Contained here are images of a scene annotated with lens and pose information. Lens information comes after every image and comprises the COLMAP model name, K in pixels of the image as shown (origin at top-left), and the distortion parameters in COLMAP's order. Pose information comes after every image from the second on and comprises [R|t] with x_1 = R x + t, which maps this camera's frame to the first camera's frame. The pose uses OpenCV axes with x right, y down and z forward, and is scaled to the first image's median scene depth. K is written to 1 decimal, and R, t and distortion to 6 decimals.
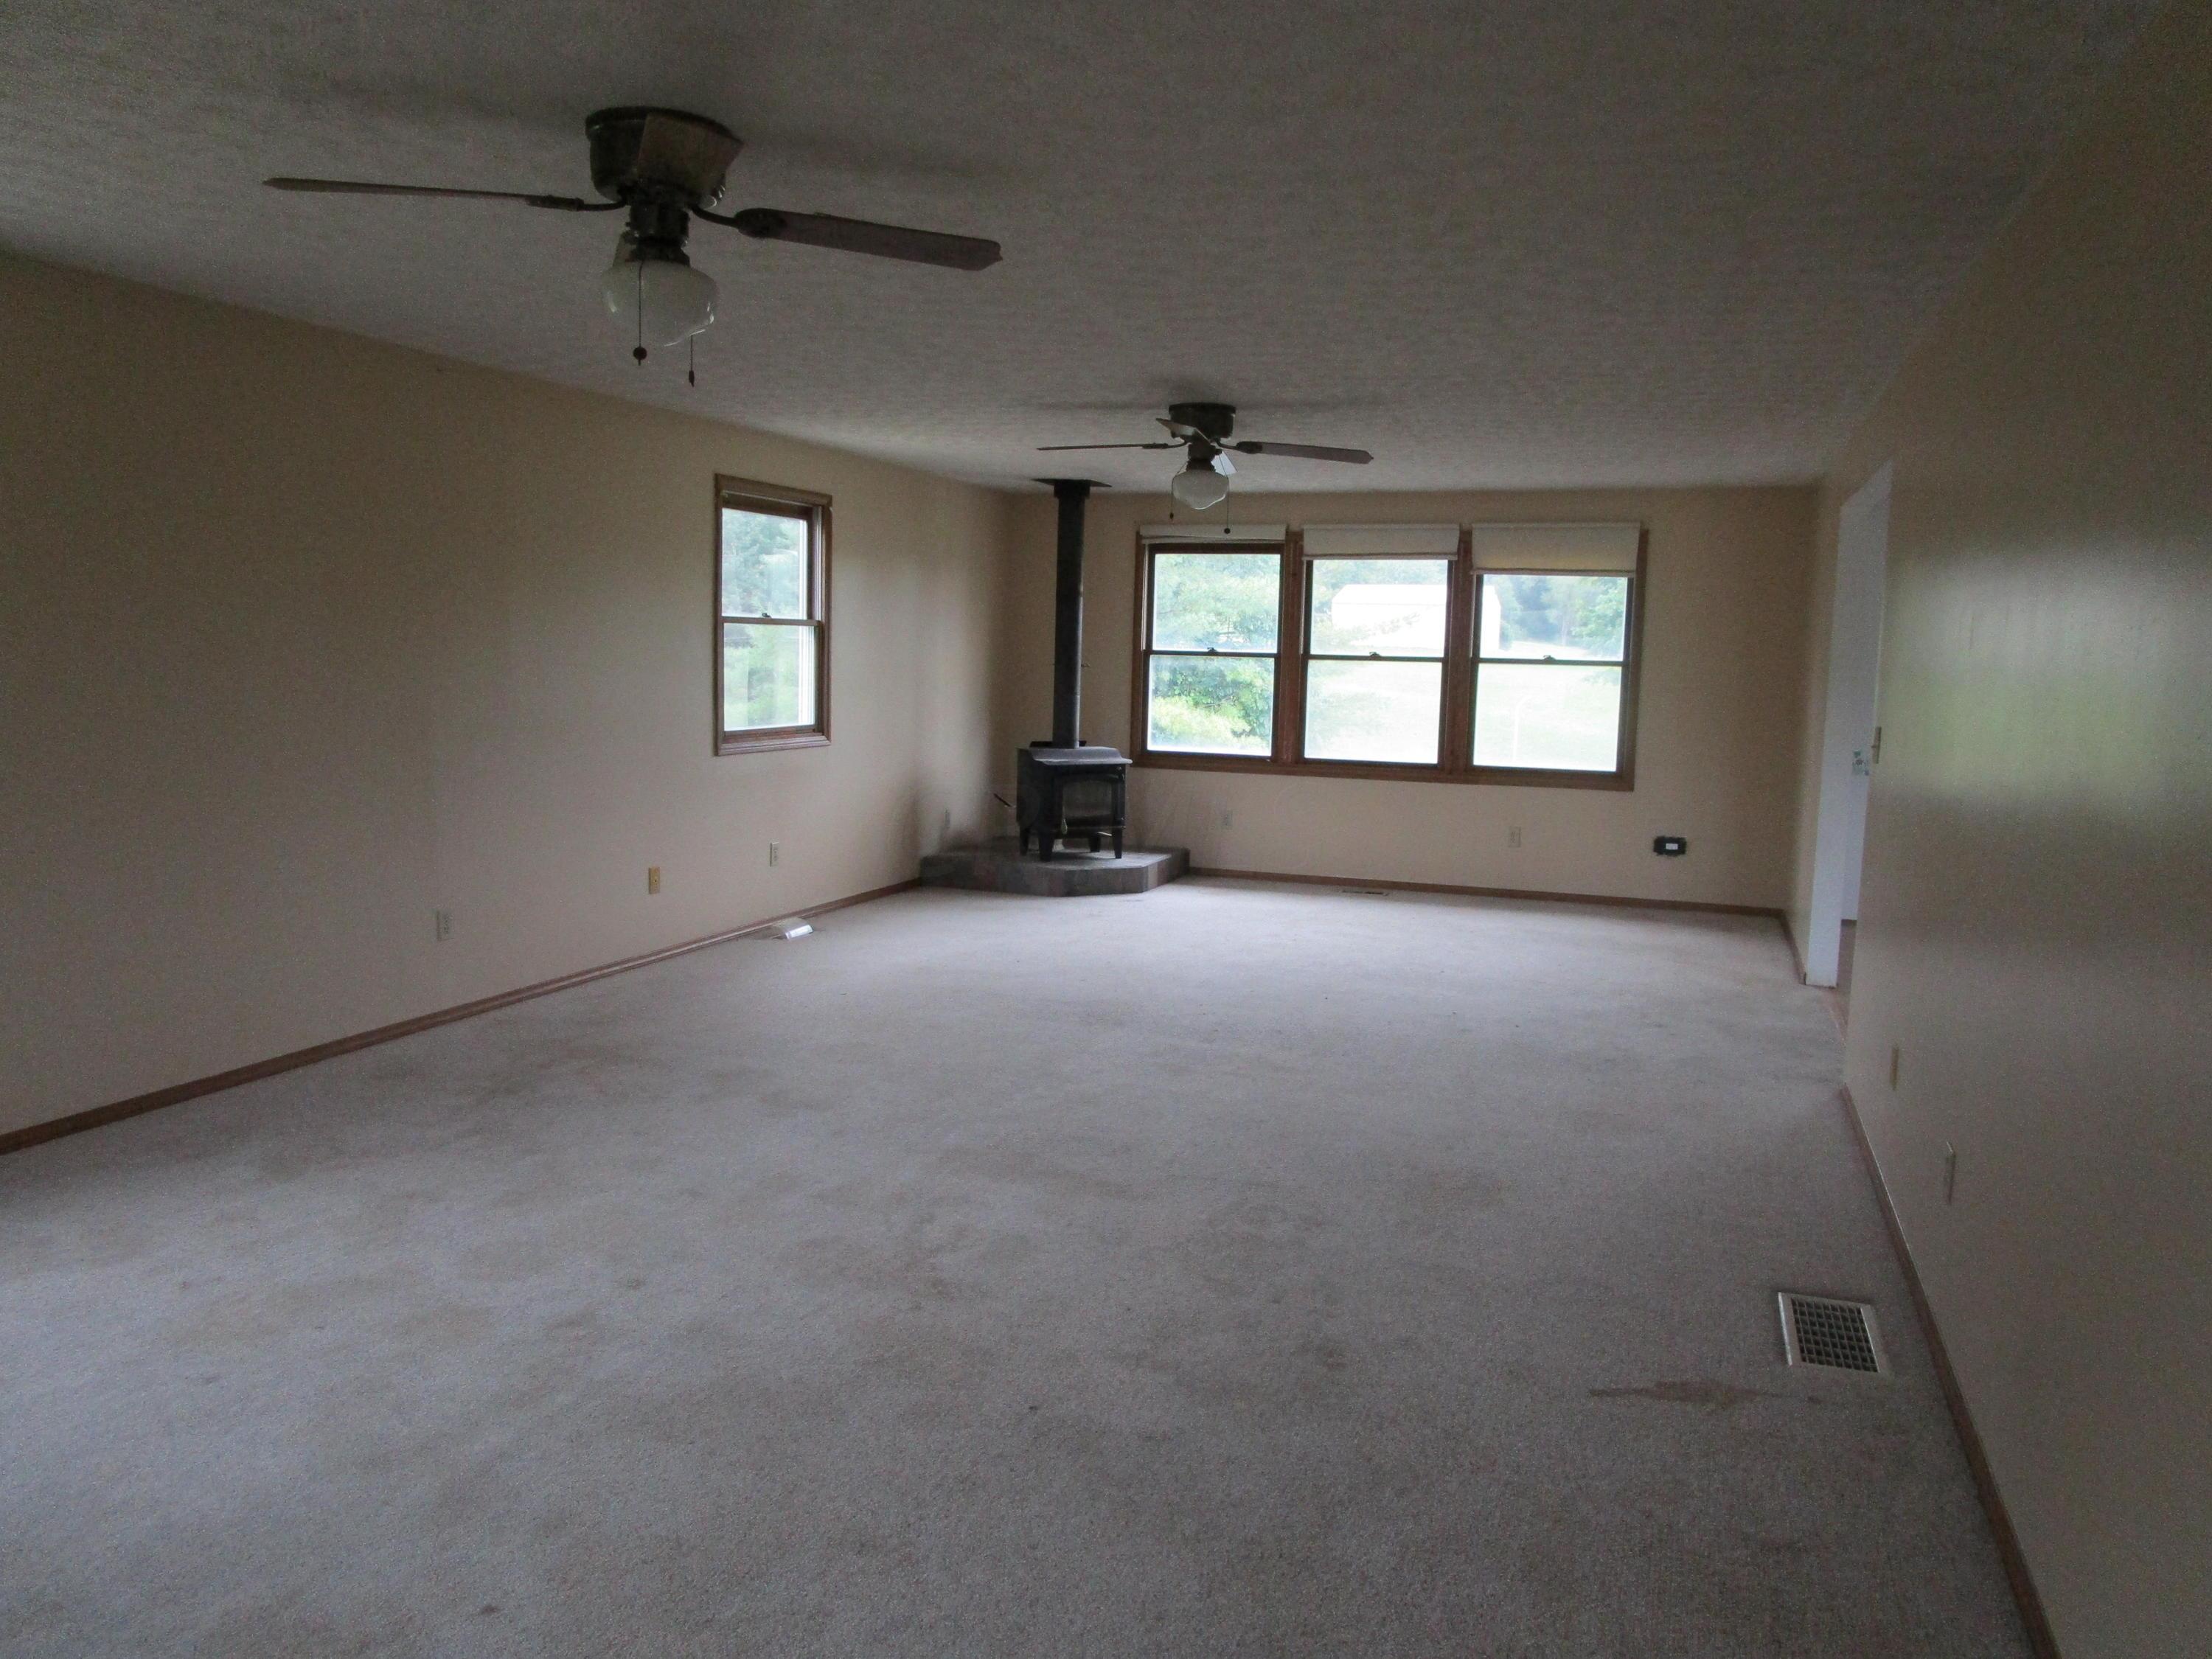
lens RADIAL K [[1658.2, 0, 1100.5], [0, 1658.2, 818.7], [0, 0, 1]] dist [0.053568, -0.000310]
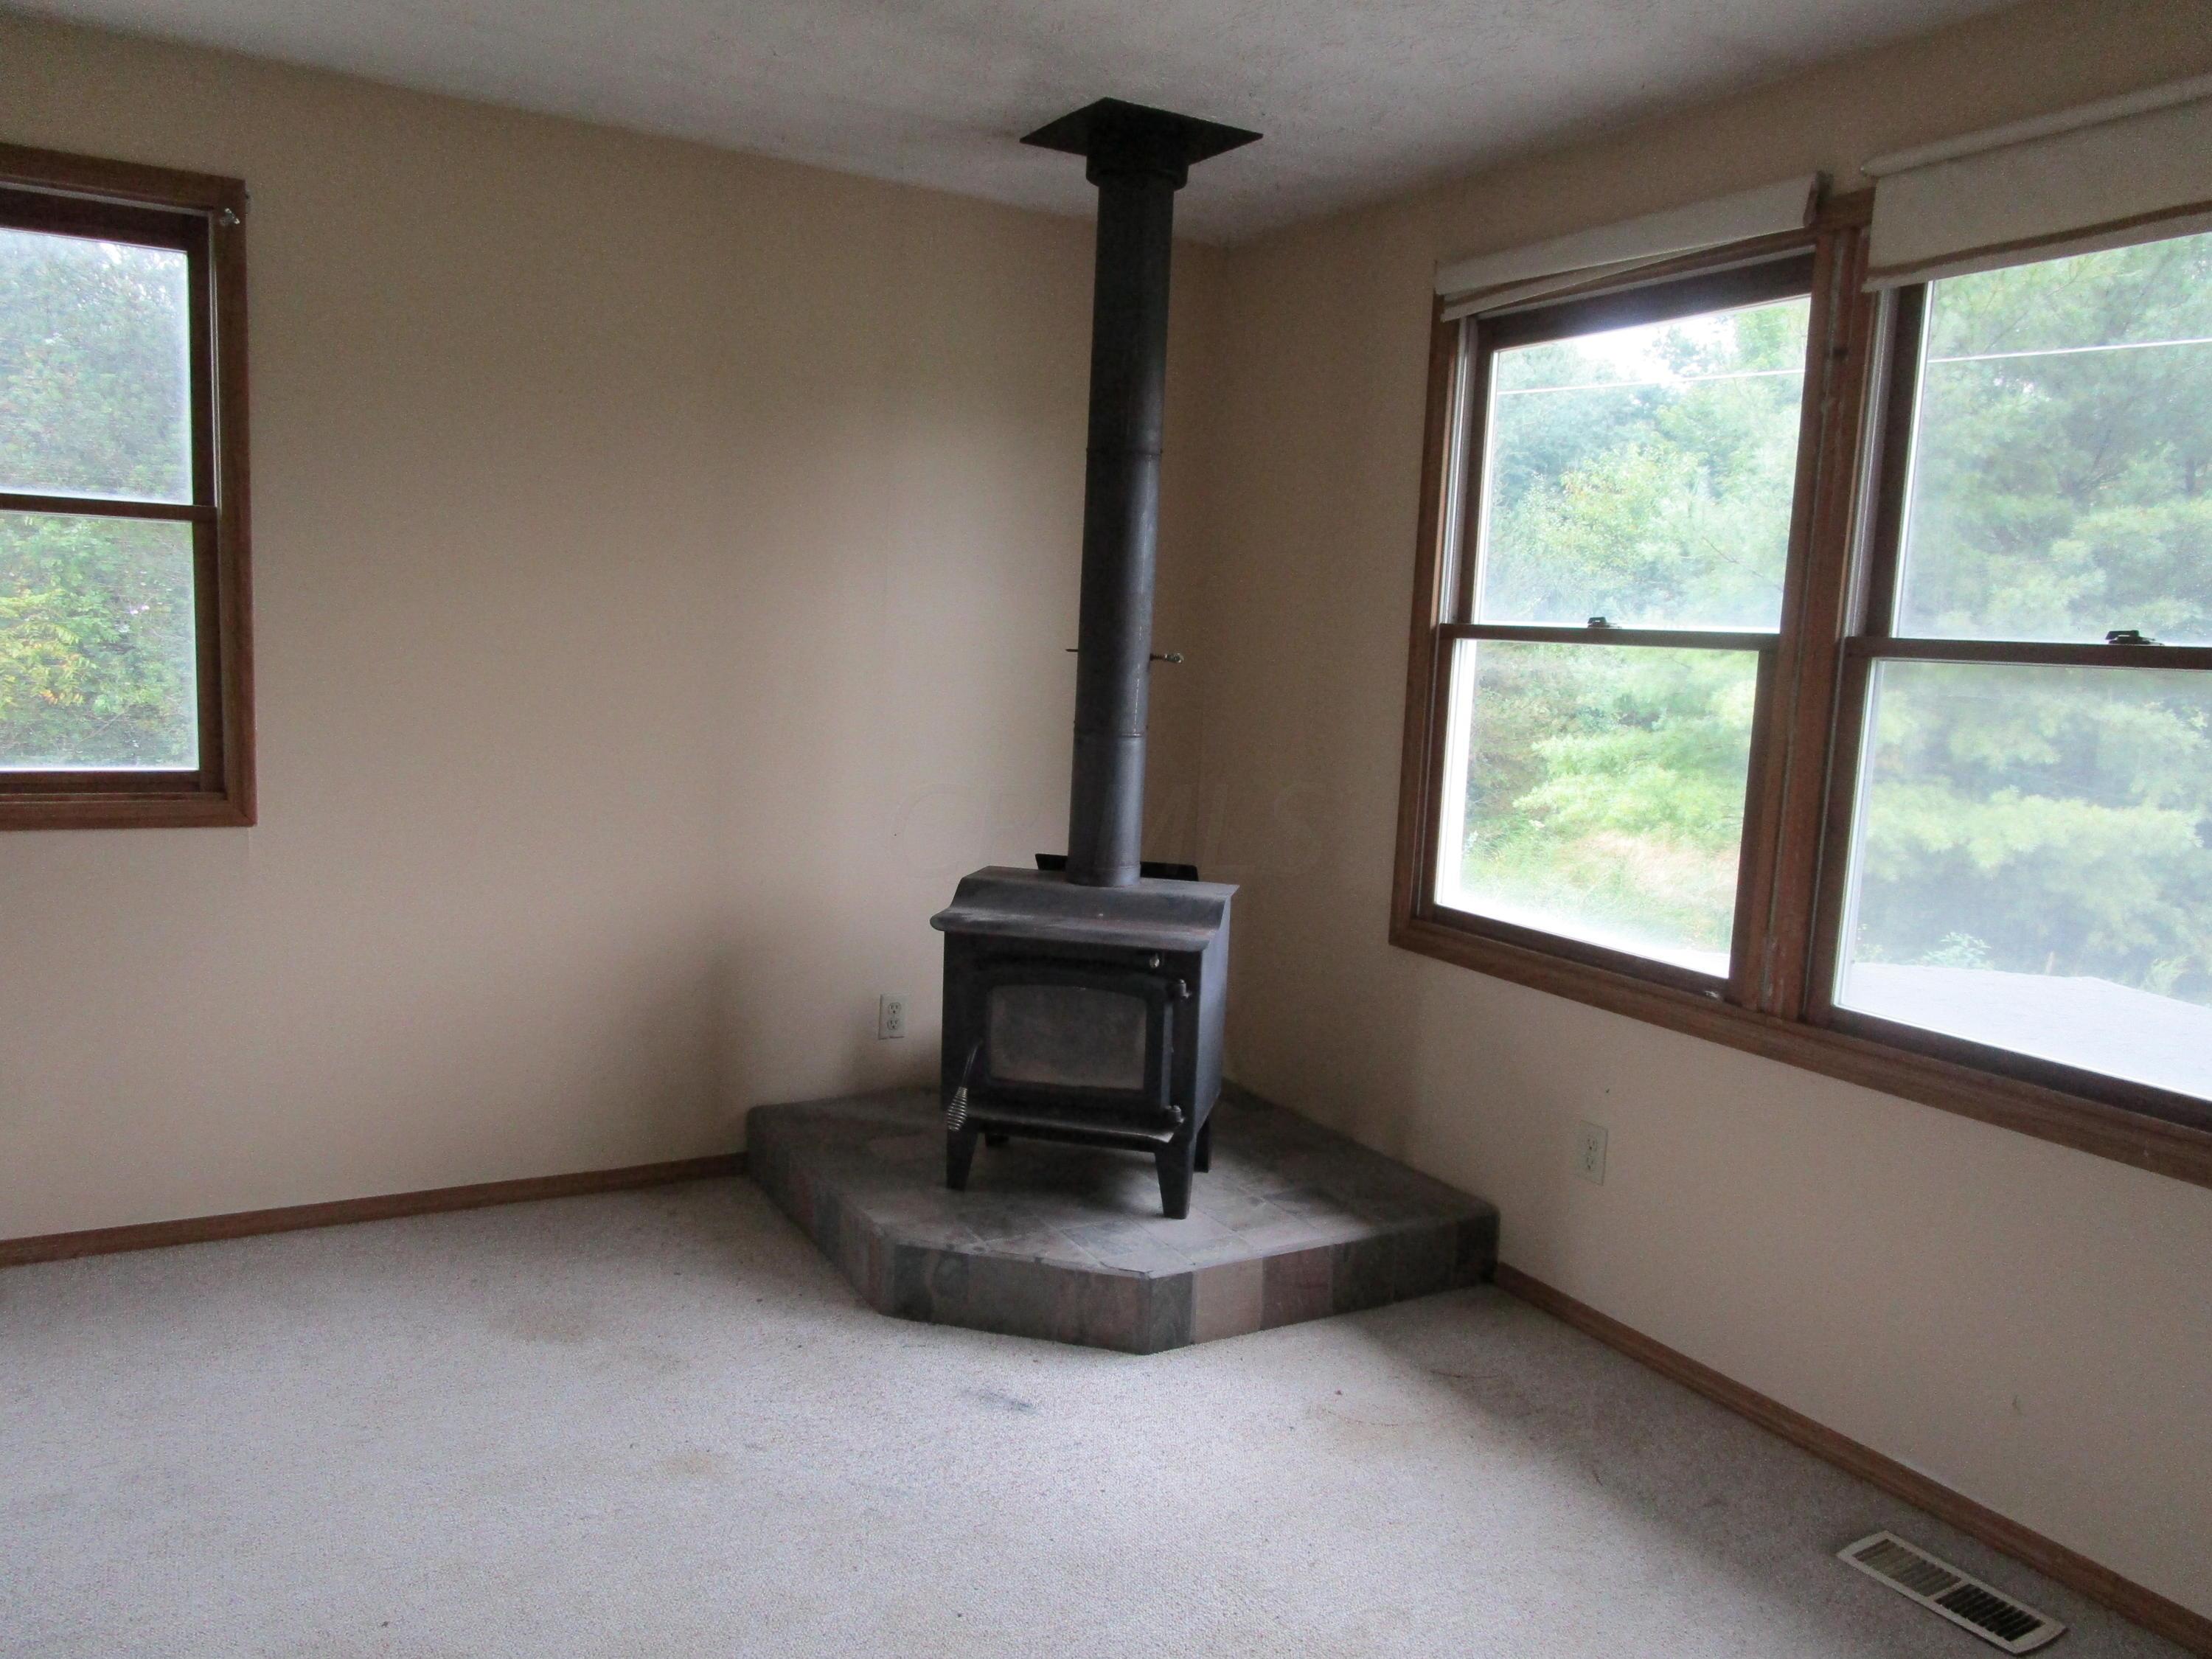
lens RADIAL K [[1658.2, 0, 1100.5], [0, 1658.2, 818.7], [0, 0, 1]] dist [0.053568, -0.000310]
pose [[0.758618, 0.087406, -0.645646, 0.213064], [-0.090658, 0.995481, 0.028245, -0.066207], [0.645198, 0.037106, 0.763114, 0.712222]]
